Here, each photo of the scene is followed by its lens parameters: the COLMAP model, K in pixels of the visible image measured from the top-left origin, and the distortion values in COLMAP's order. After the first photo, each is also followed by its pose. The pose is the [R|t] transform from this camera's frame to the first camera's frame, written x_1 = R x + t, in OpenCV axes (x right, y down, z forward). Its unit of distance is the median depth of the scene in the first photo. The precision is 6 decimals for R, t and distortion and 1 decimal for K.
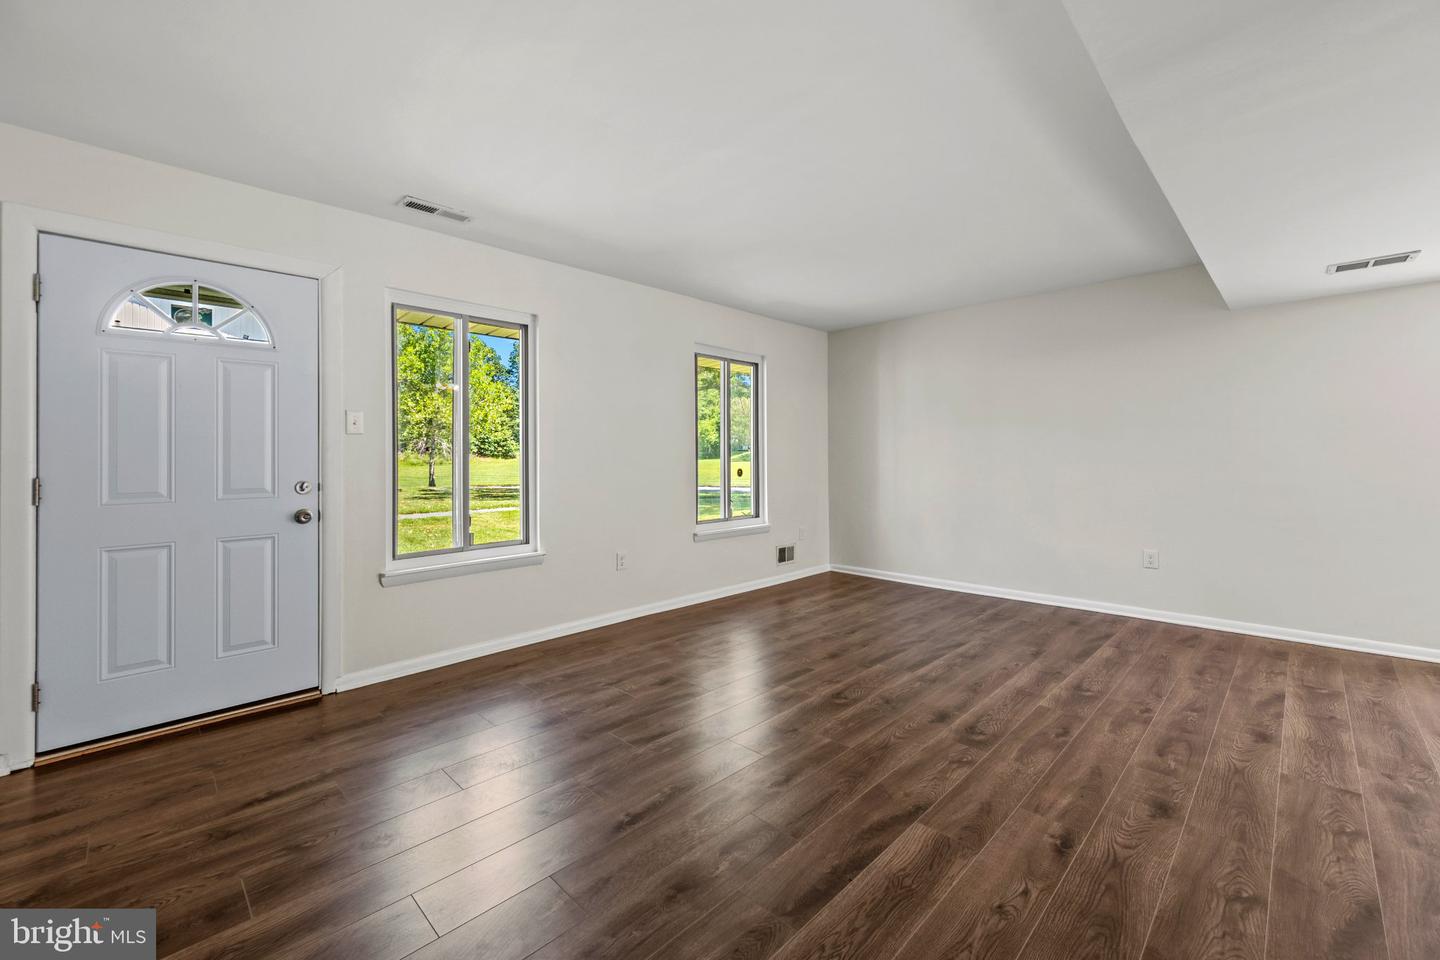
lens RADIAL K [[588.8, 0, 722.0], [0, 588.8, 450.8], [0, 0, 1]] dist [0.000101, 0.000254]
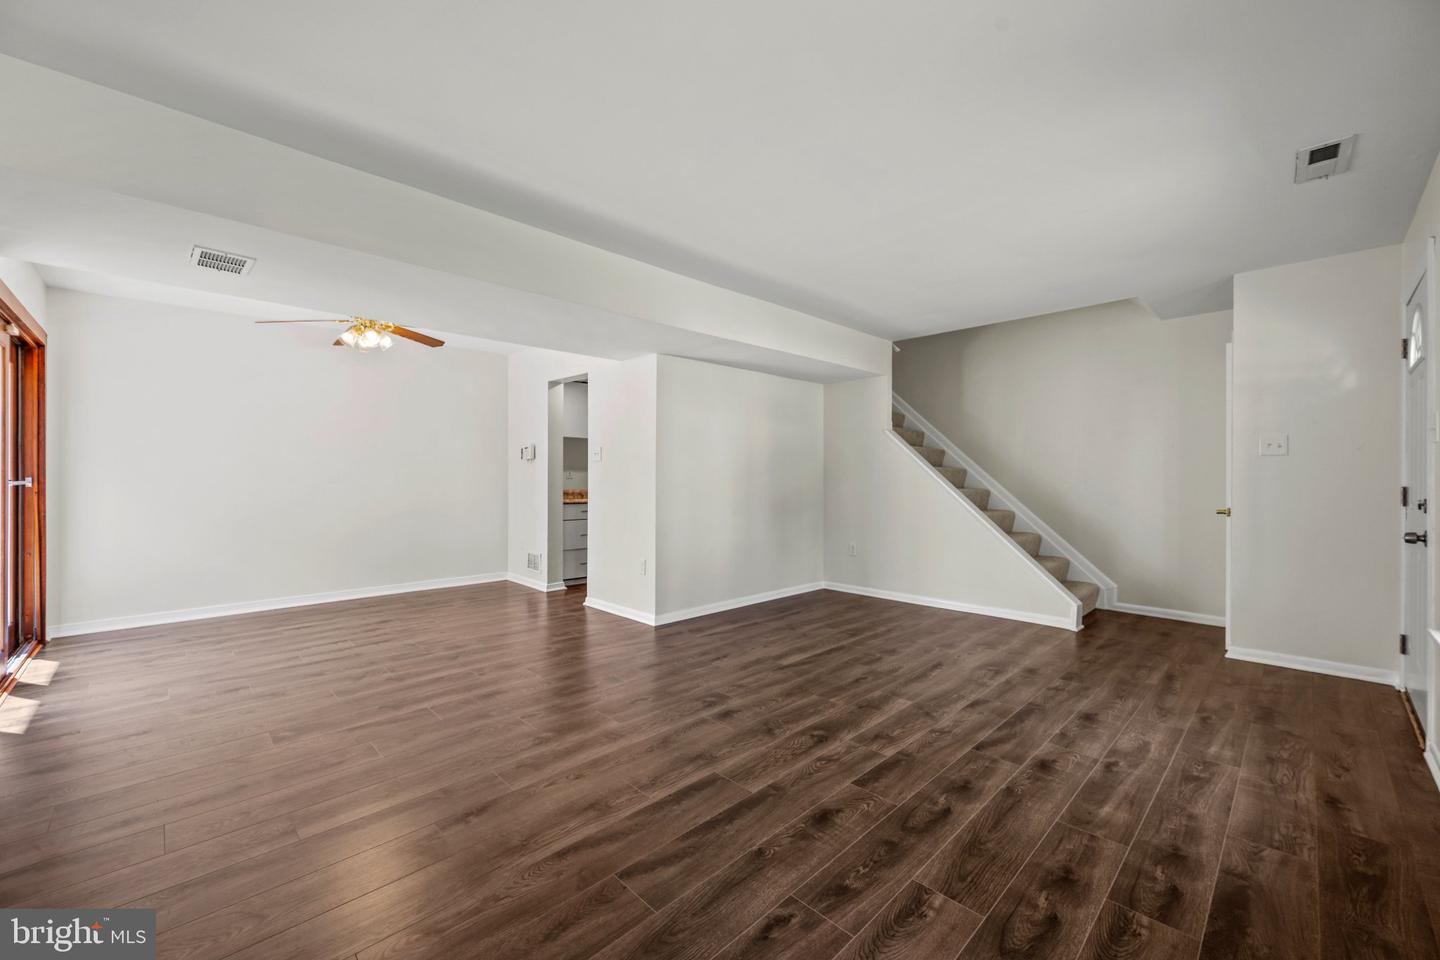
lens RADIAL K [[578.8, 0, 714.2], [0, 578.8, 473.7], [0, 0, 1]] dist [0.001469, -0.000261]
pose [[-0.999769, 0.005065, 0.020866, 0.353115], [0.004815, 0.999916, -0.012012, 0.019420], [-0.020925, -0.011909, -0.999710, 1.968981]]
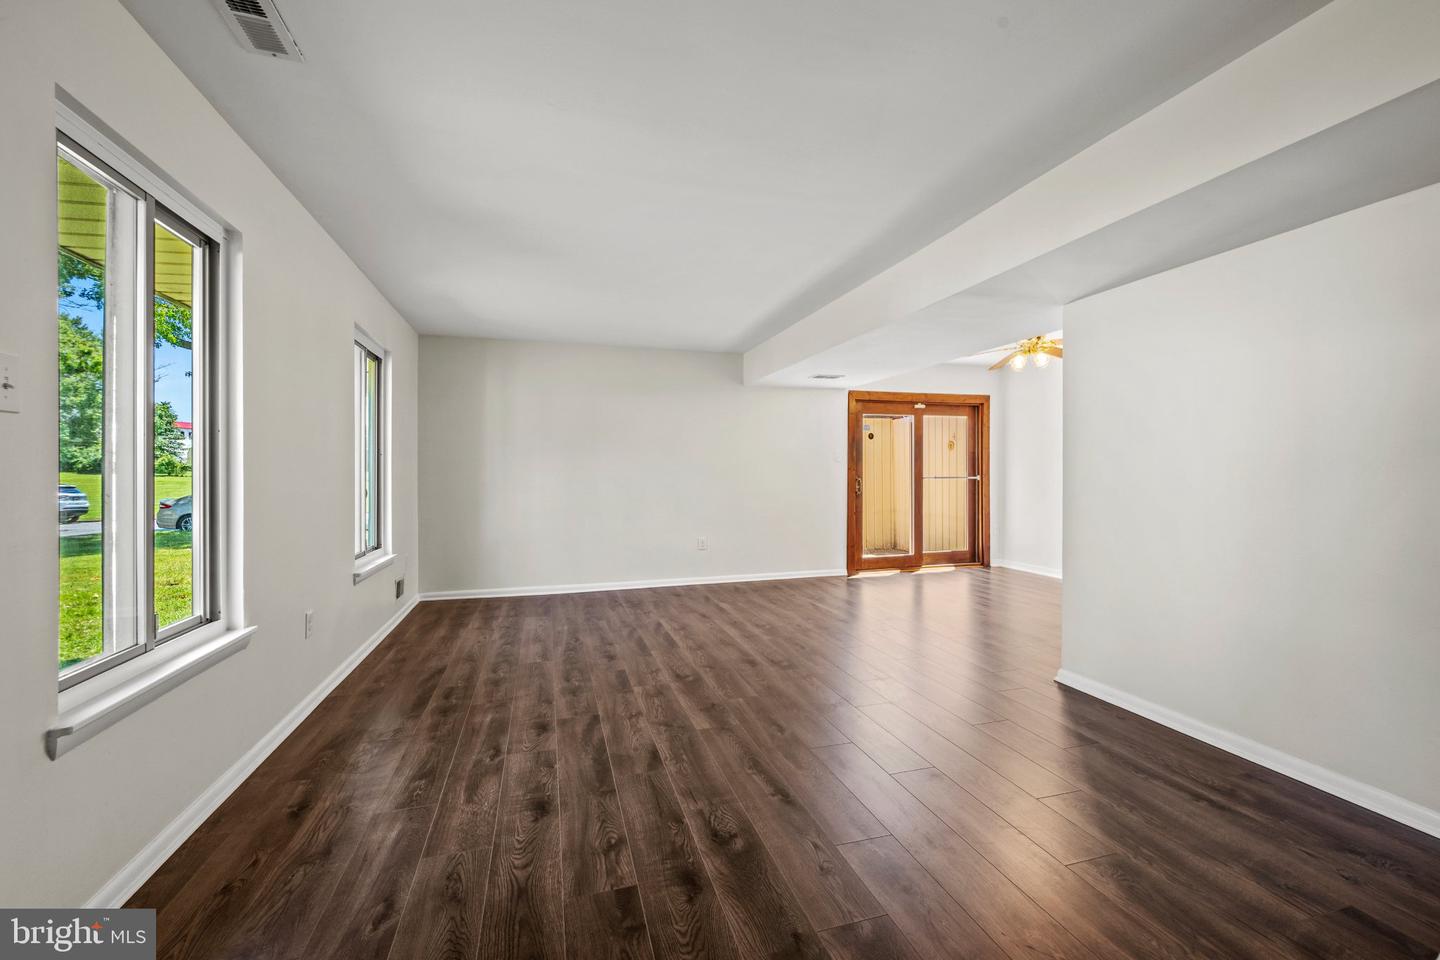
lens RADIAL K [[578.8, 0, 714.2], [0, 578.8, 473.7], [0, 0, 1]] dist [0.001469, -0.000261]
pose [[0.486762, 0.006763, 0.873509, -0.810200], [-0.011640, 0.999931, -0.001255, 0.013013], [-0.873457, -0.009556, 0.486807, 0.399284]]
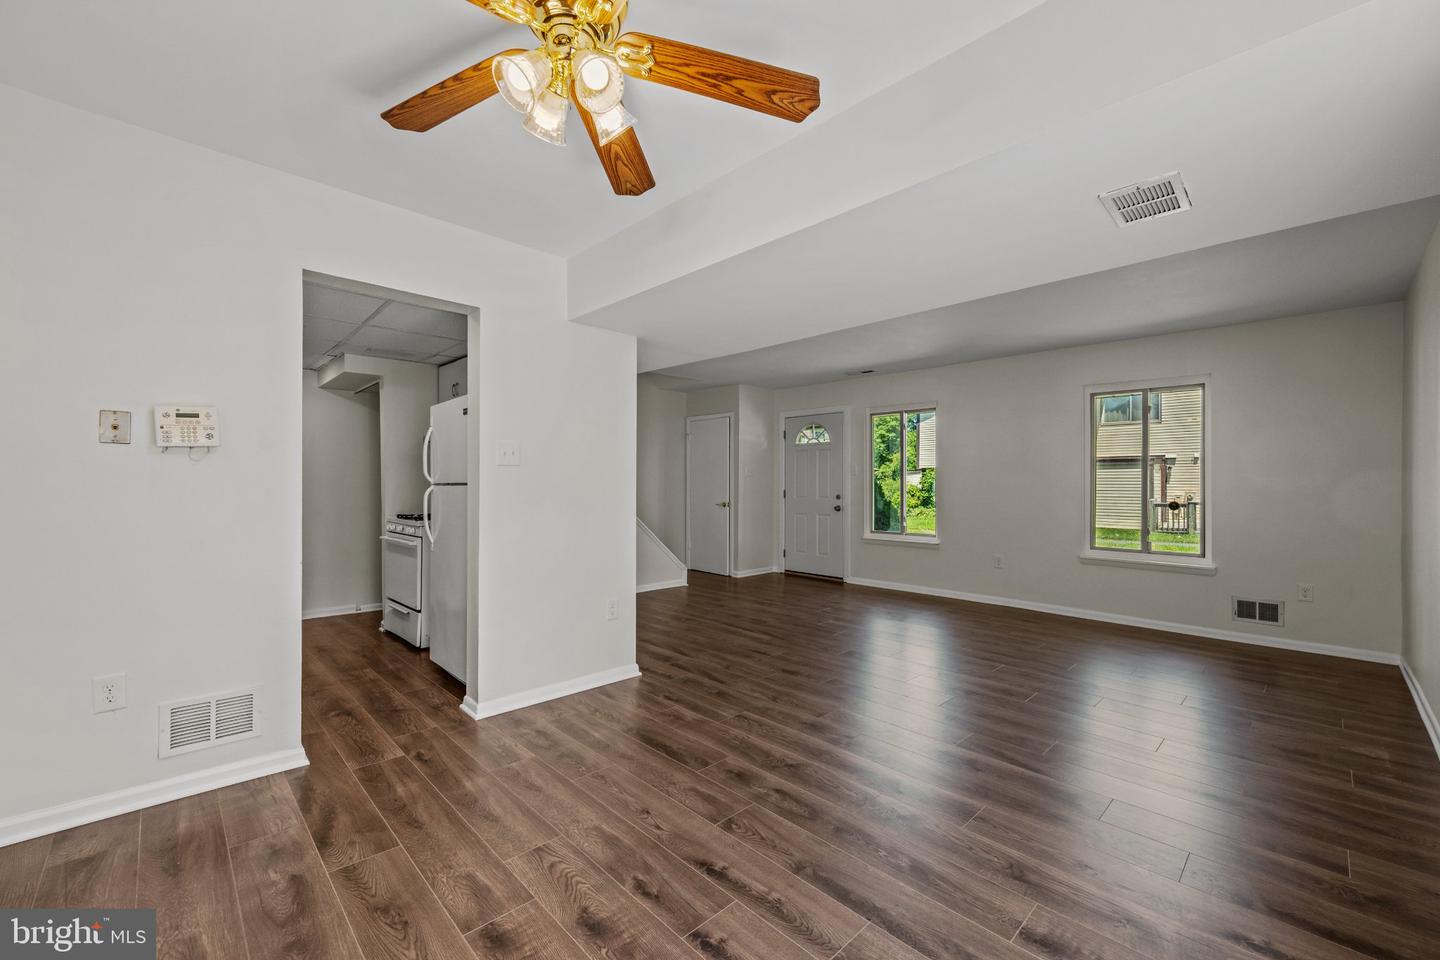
lens RADIAL K [[580.6, 0, 717.8], [0, 580.6, 486.7], [0, 0, 1]] dist [-0.001954, -0.000098]
pose [[-0.025350, 0.012885, -0.999596, 1.849269], [0.005386, 0.999904, 0.012753, -0.016474], [0.999664, -0.005060, -0.025417, 0.569687]]
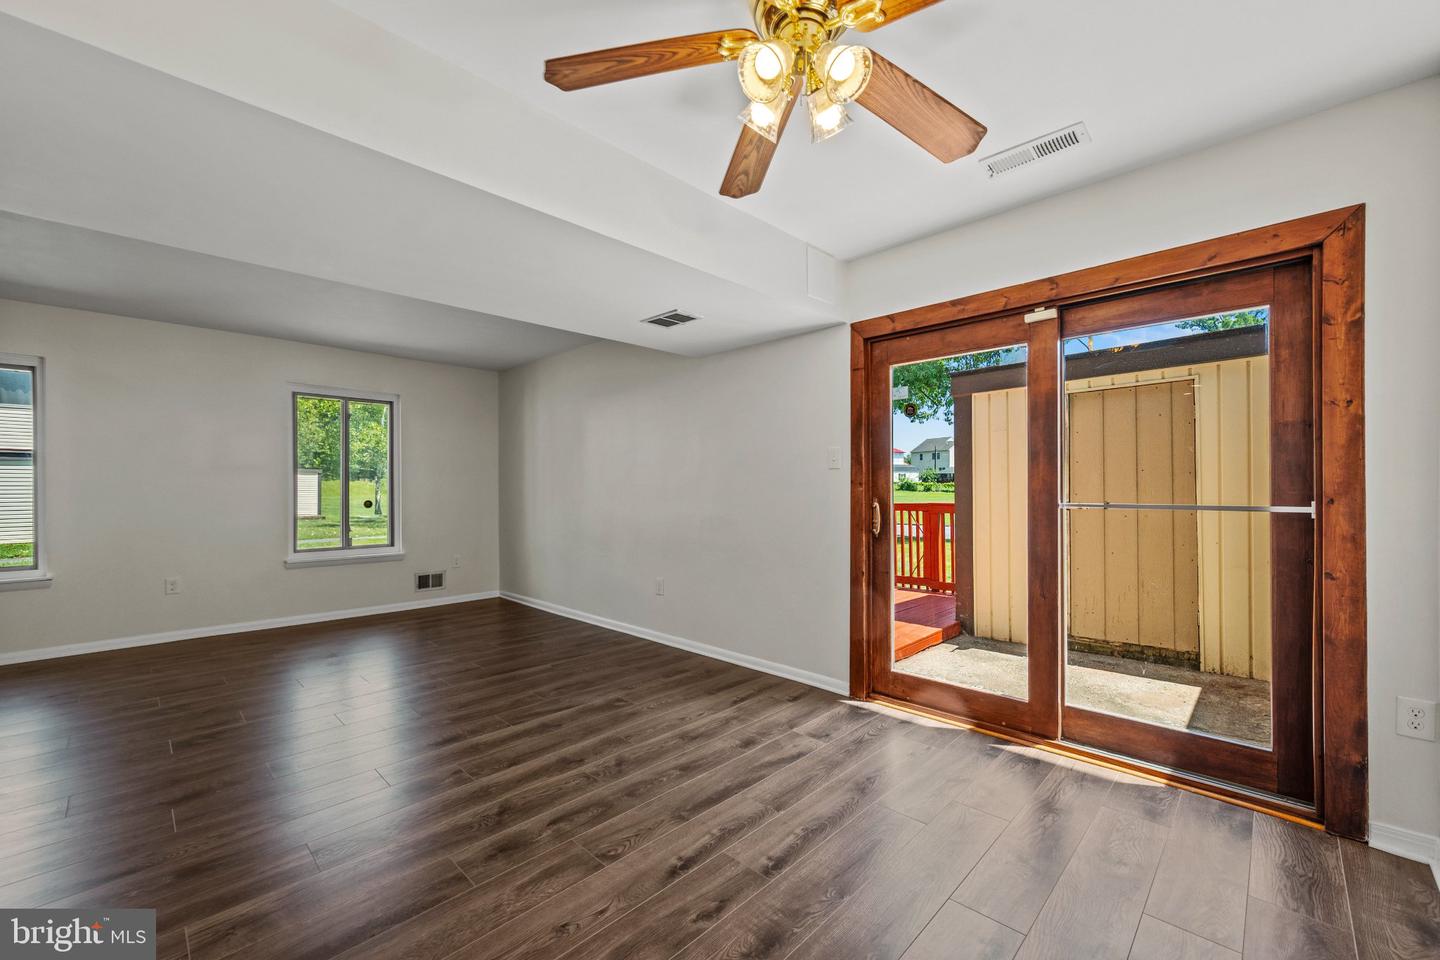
lens RADIAL K [[580.6, 0, 717.8], [0, 580.6, 486.7], [0, 0, 1]] dist [-0.001954, -0.000098]
pose [[0.999949, 0.006977, 0.007281, 1.245927], [-0.007042, 0.999936, 0.008895, -0.015796], [-0.007218, -0.008946, 0.999934, -0.100981]]
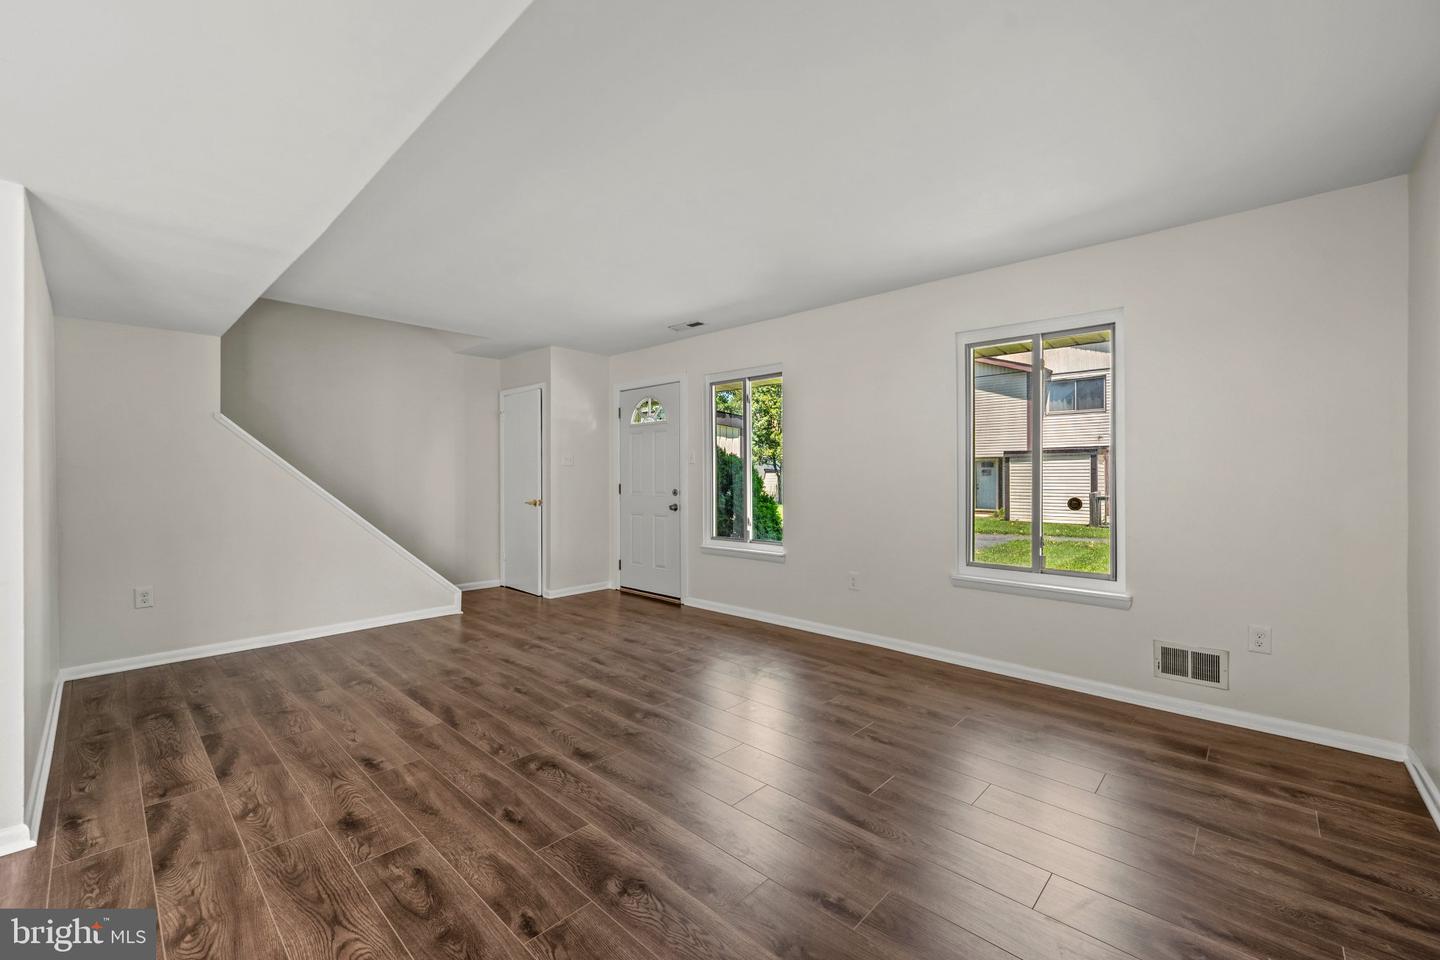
lens RADIAL K [[583.4, 0, 722.2], [0, 583.4, 479.9], [0, 0, 1]] dist [0.000415, 0.000168]
pose [[0.033357, 0.011342, -0.999379, 1.246545], [0.007809, 0.999902, 0.011608, 0.000709], [0.999413, -0.008191, 0.033265, 1.133200]]
